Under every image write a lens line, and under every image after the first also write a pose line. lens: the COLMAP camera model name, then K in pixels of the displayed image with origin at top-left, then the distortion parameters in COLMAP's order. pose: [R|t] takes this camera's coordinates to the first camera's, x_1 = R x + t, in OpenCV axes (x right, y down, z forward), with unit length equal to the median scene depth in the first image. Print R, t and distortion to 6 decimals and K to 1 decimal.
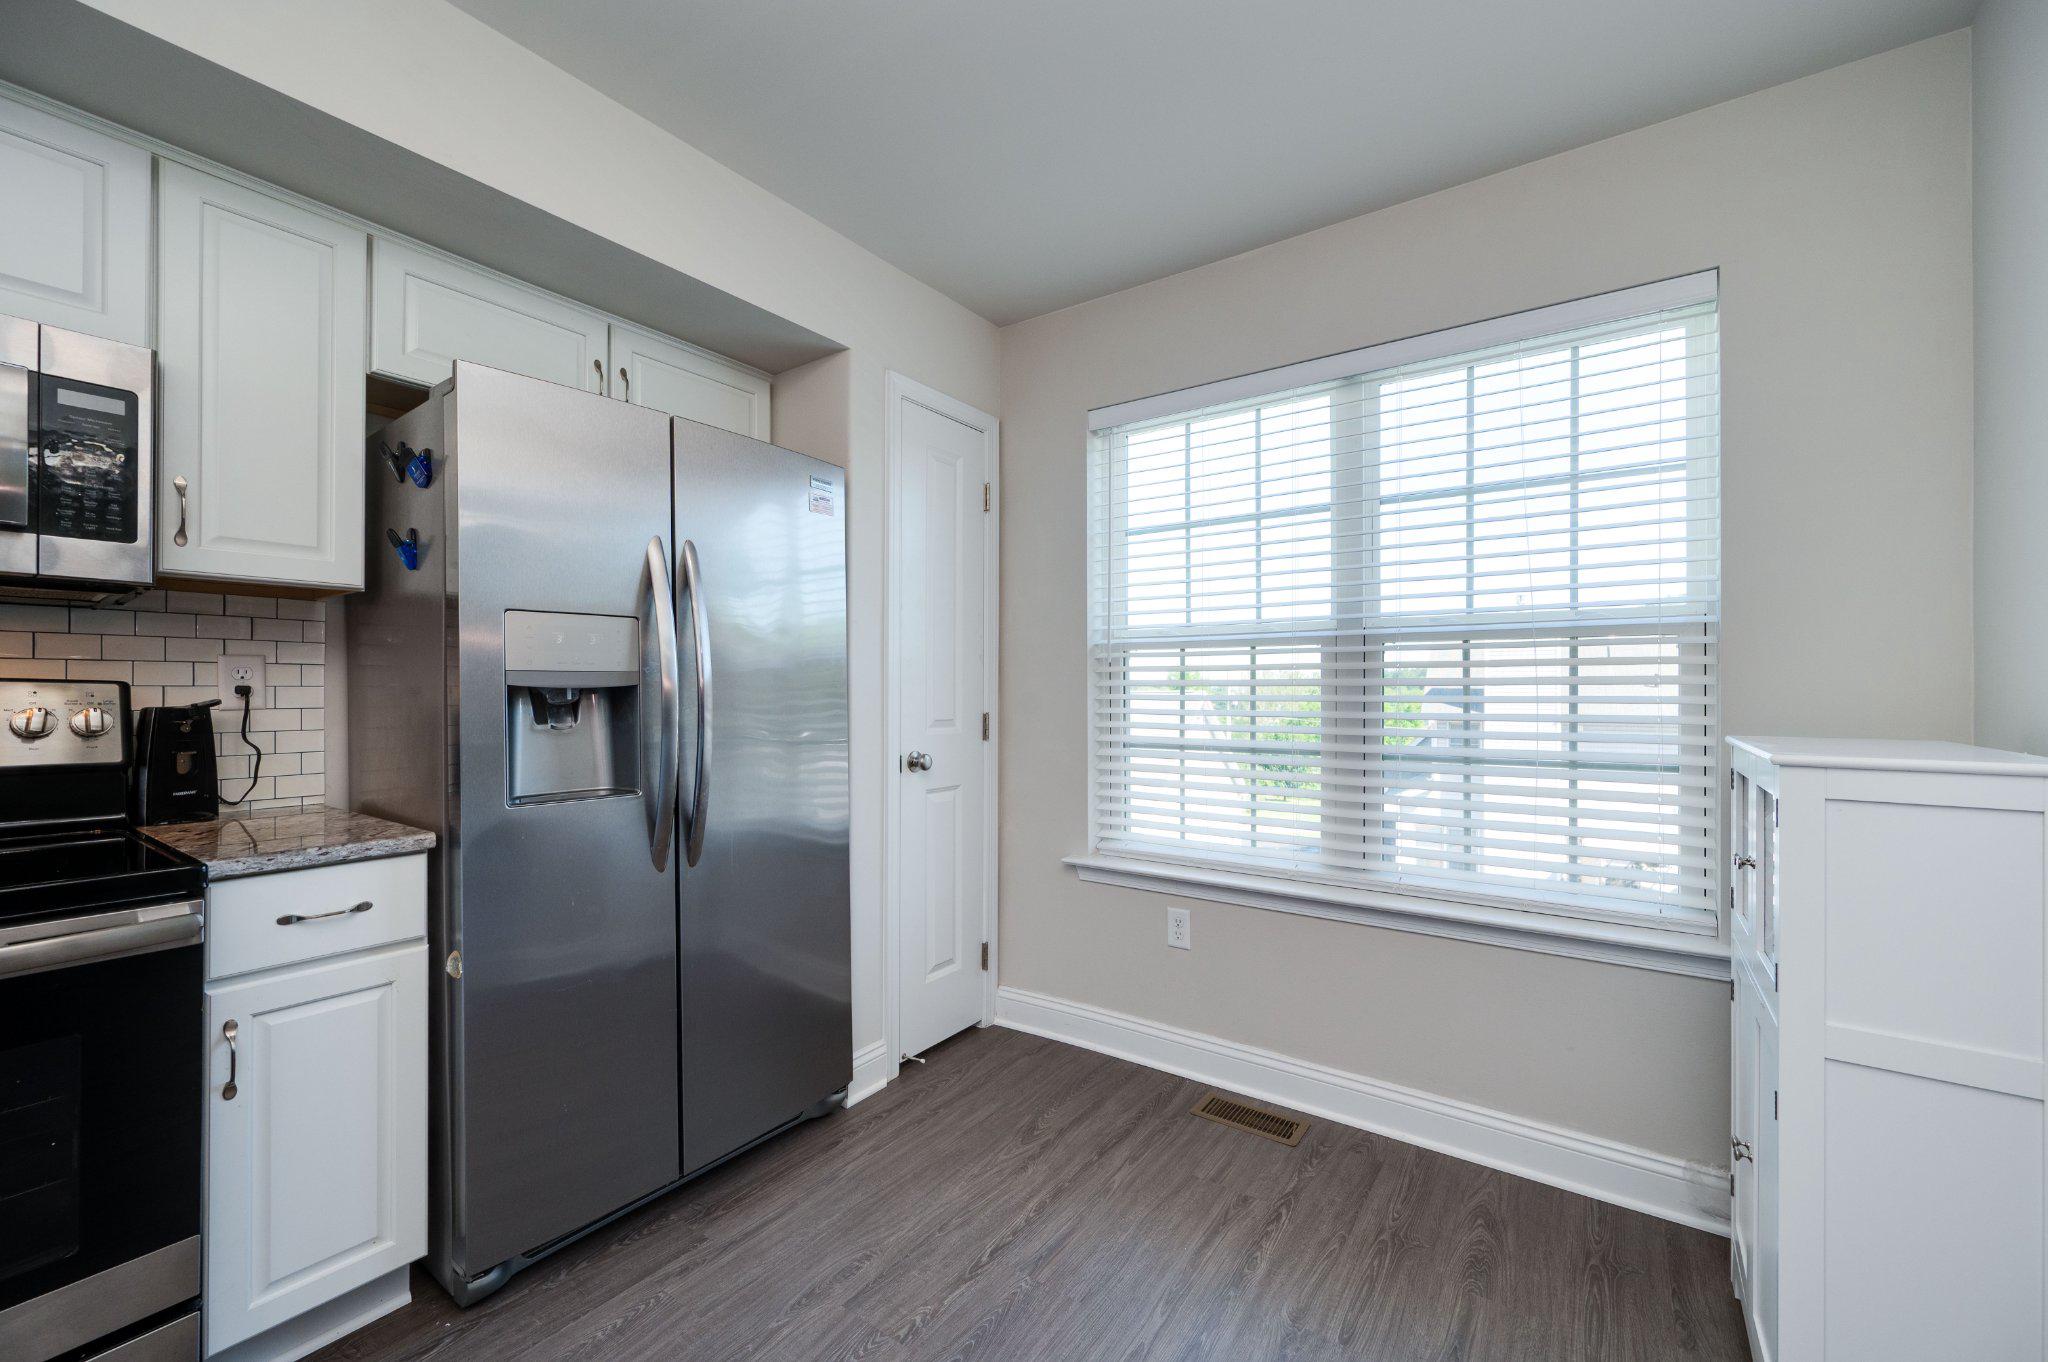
lens RADIAL K [[813.6, 0, 1030.4], [0, 813.6, 691.1], [0, 0, 1]] dist [-0.000411, -0.000249]
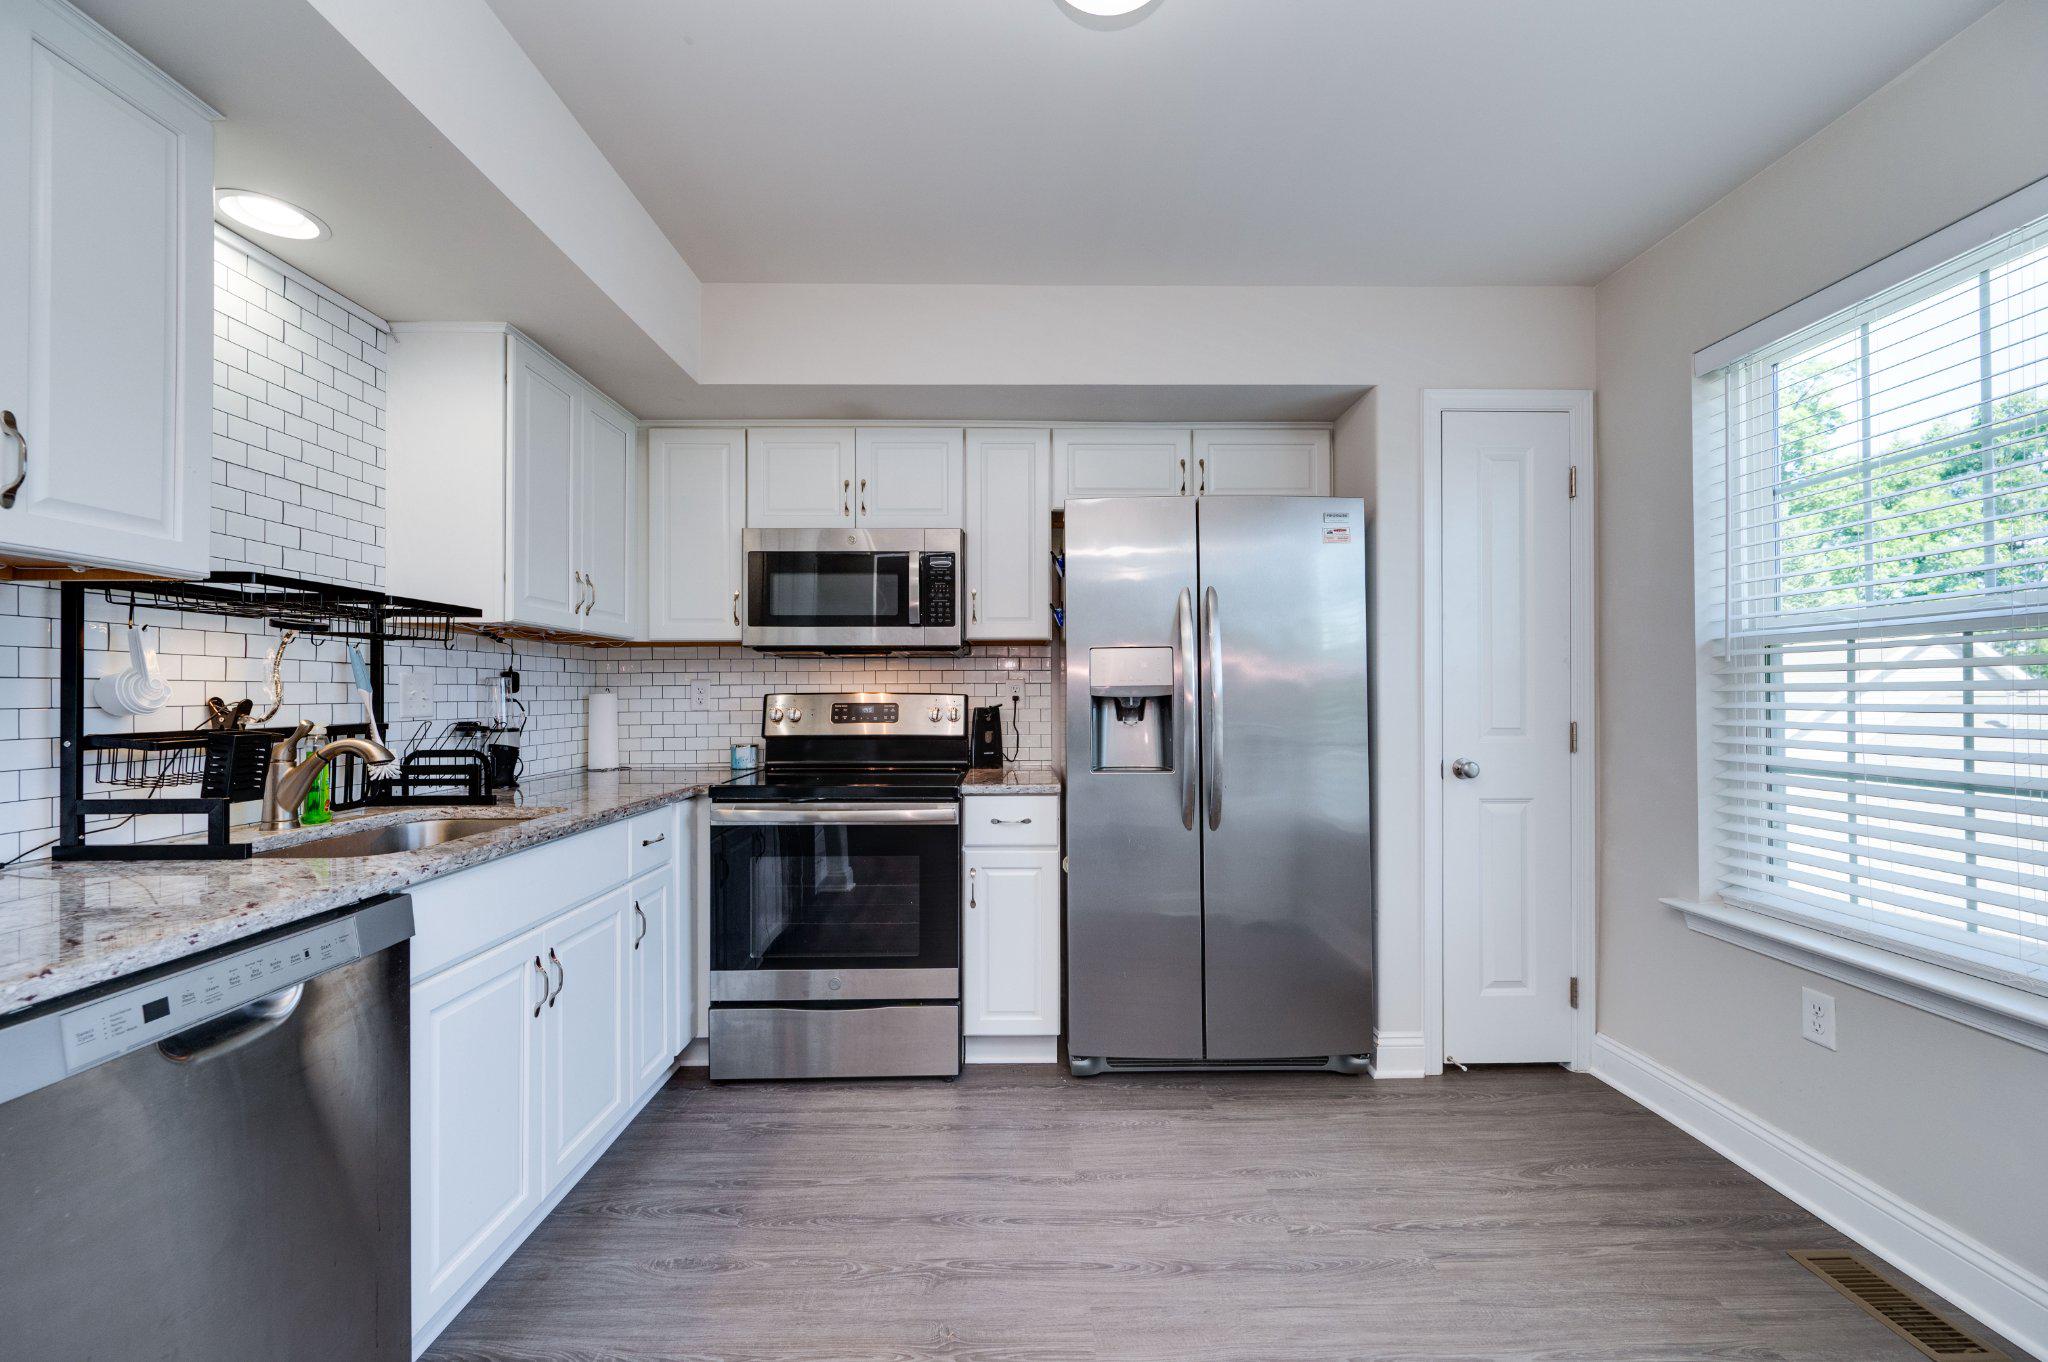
lens RADIAL K [[820.9, 0, 1025.5], [0, 820.9, 695.7], [0, 0, 1]] dist [-0.000562, -0.000148]
pose [[0.579996, -0.001661, -0.814618, 0.451950], [0.003214, 0.999995, 0.000250, -0.006317], [0.814613, -0.002763, 0.579998, -0.028031]]
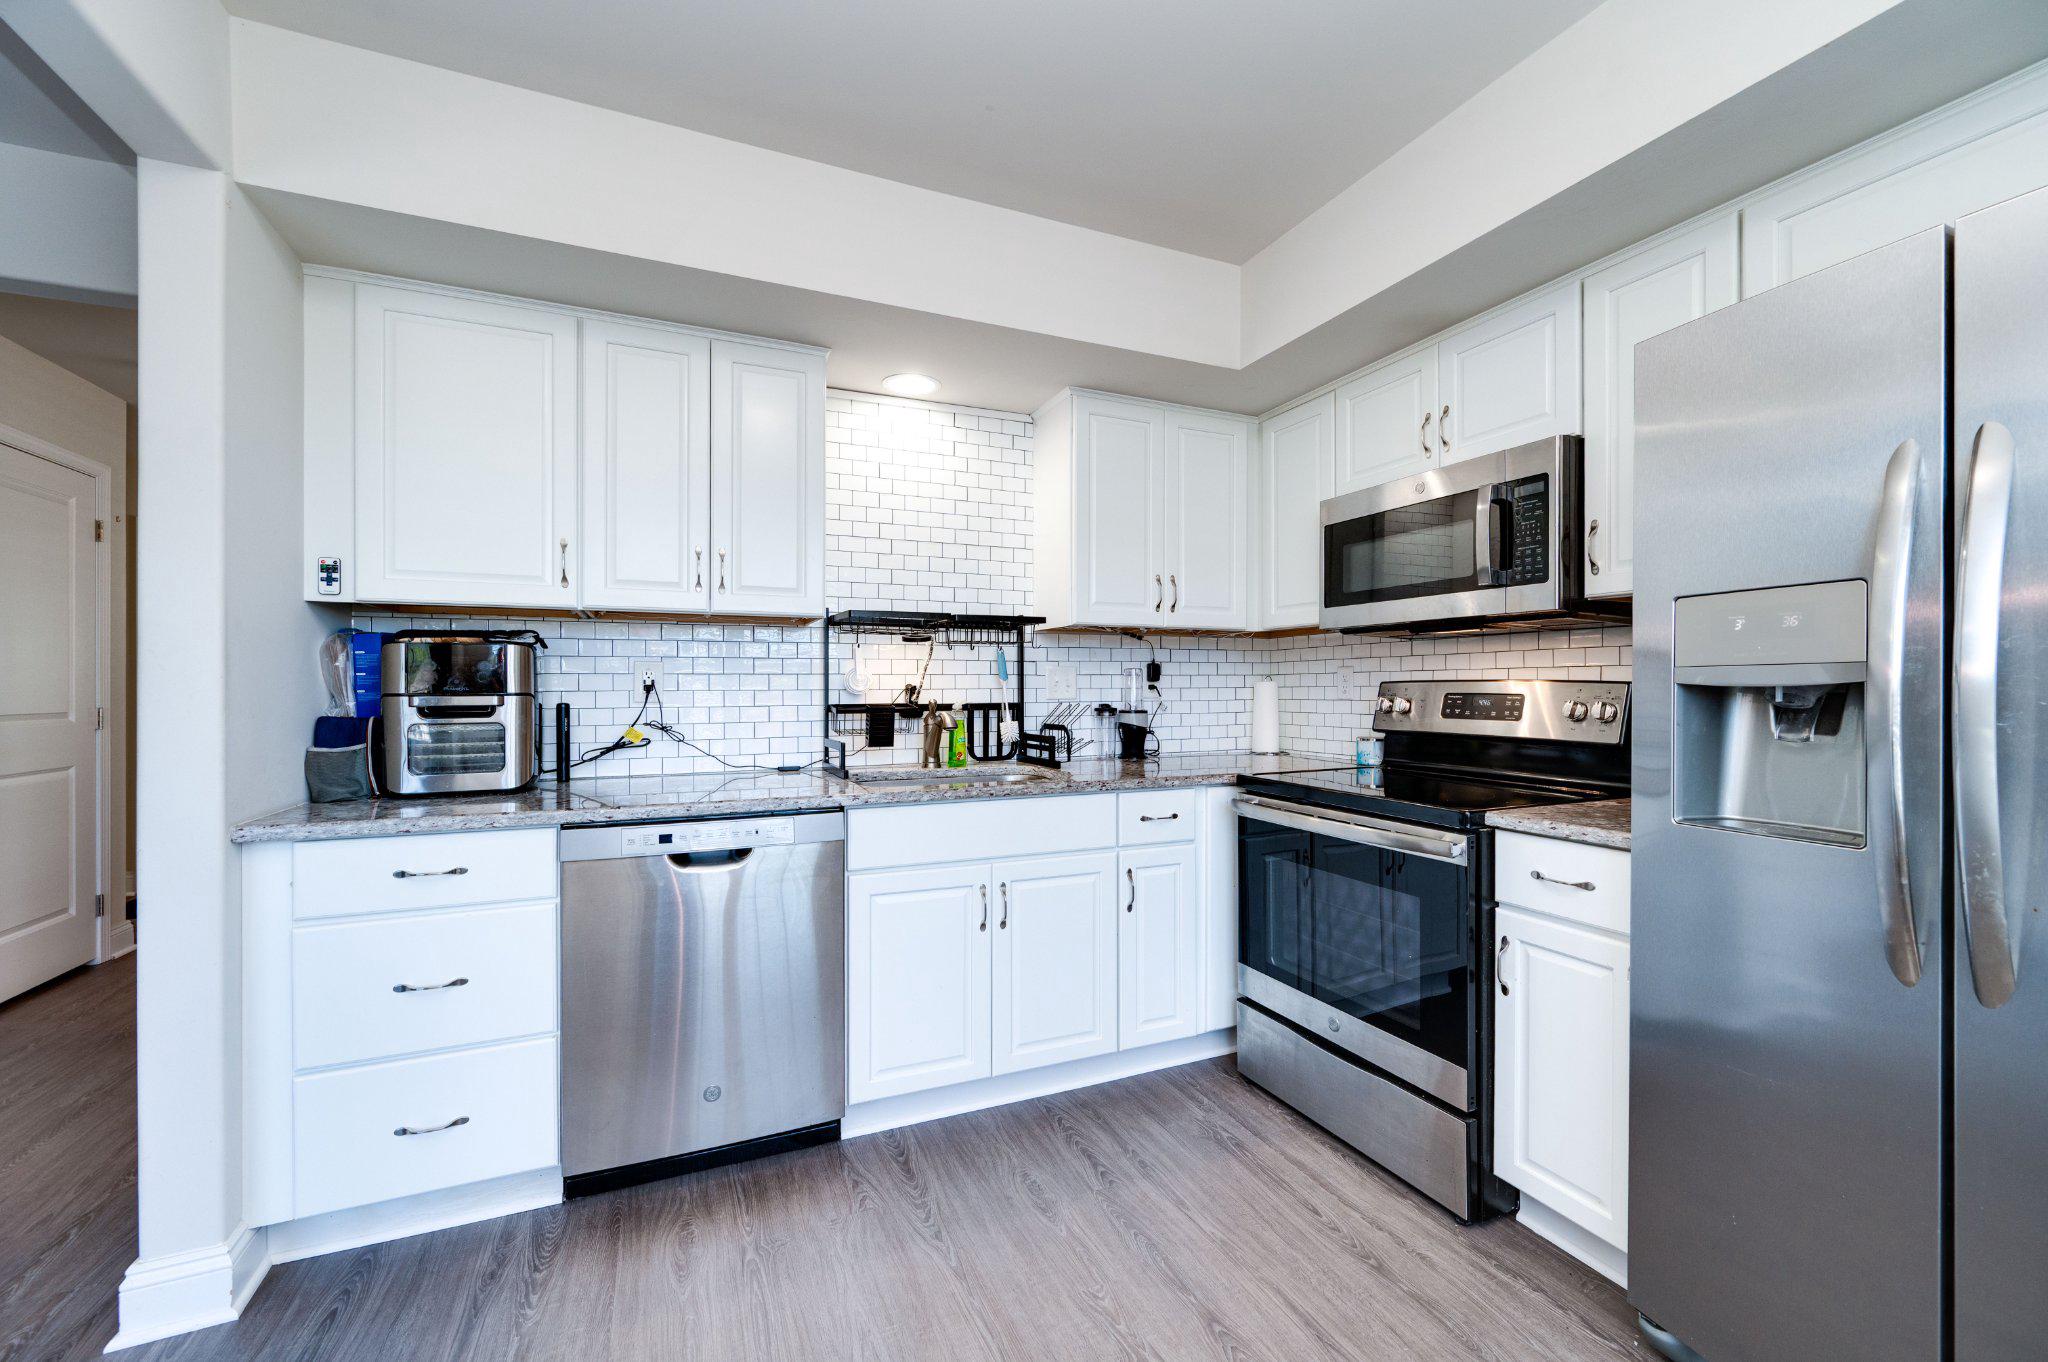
lens RADIAL K [[813.6, 0, 1030.4], [0, 813.6, 691.1], [0, 0, 1]] dist [-0.000411, -0.000249]
pose [[-0.523732, 0.005201, -0.851867, 0.362004], [0.000498, 0.999983, 0.005799, -0.003729], [0.851883, 0.002613, -0.523725, 0.664510]]
